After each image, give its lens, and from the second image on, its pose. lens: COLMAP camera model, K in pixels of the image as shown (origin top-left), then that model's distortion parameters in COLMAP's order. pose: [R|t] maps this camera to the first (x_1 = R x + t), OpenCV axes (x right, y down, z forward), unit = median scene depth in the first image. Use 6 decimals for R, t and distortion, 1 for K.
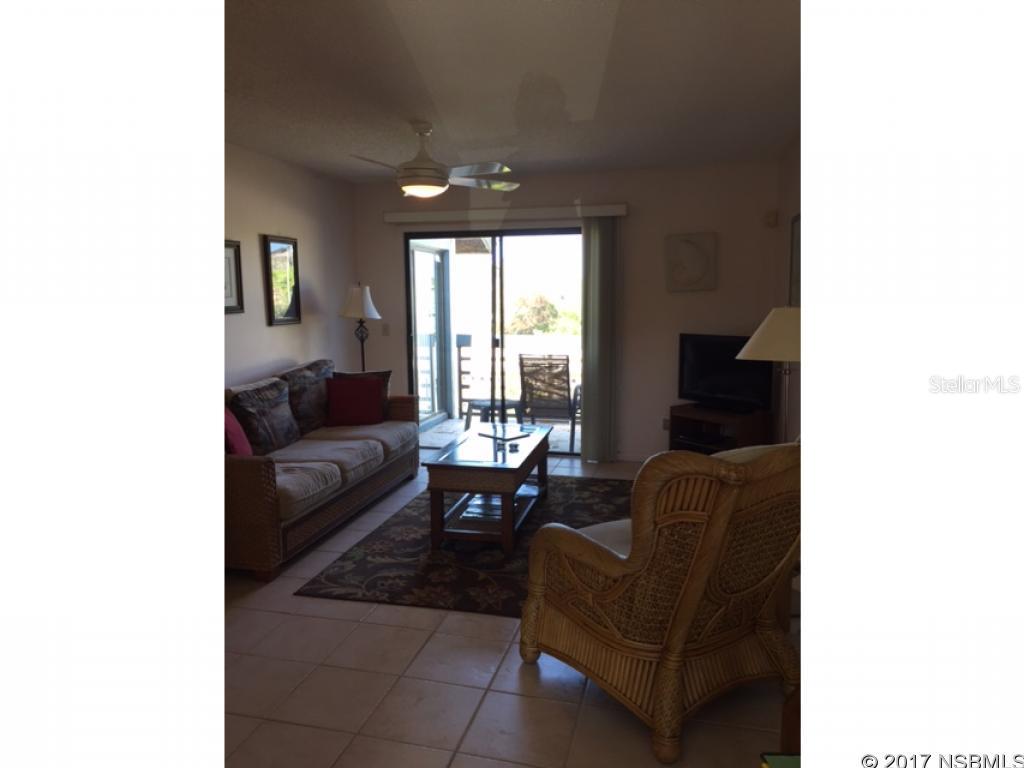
lens RADIAL K [[656.6, 0, 540.5], [0, 656.6, 404.2], [0, 0, 1]] dist [0.035625, 0.000386]
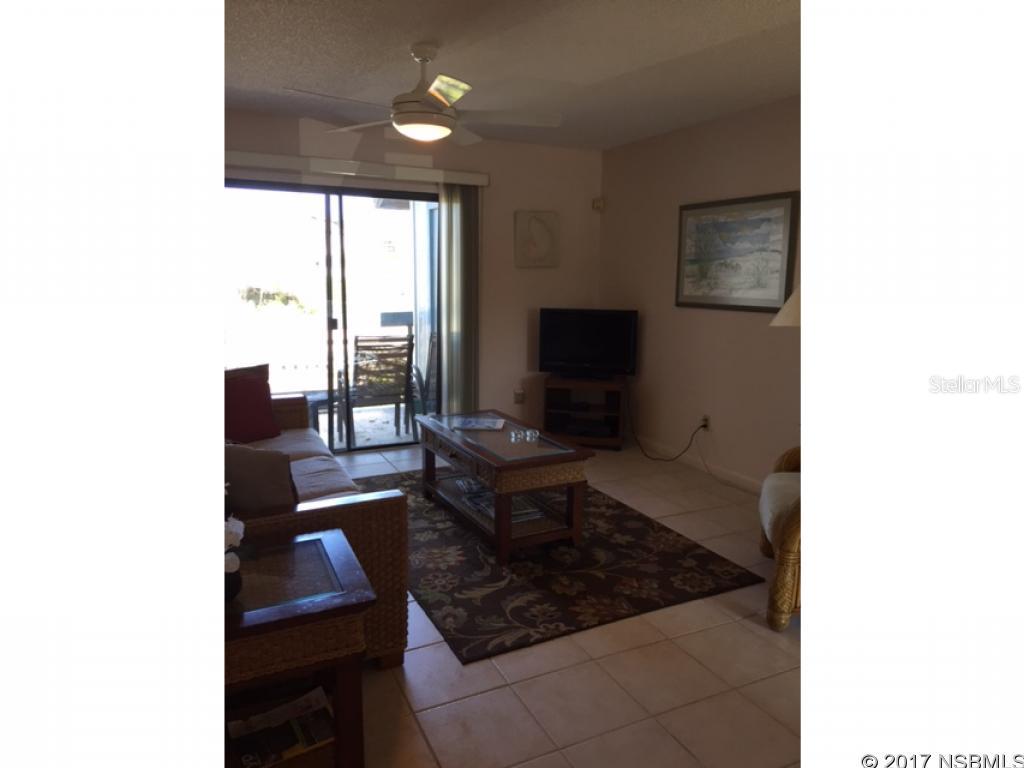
lens RADIAL K [[656.6, 0, 513.9], [0, 656.6, 381.5], [0, 0, 1]] dist [0.035625, 0.000386]
pose [[0.756519, -0.084910, 0.648436, -0.564059], [0.085738, 0.995855, 0.030373, -0.031914], [-0.648327, 0.032618, 0.760663, 0.283333]]
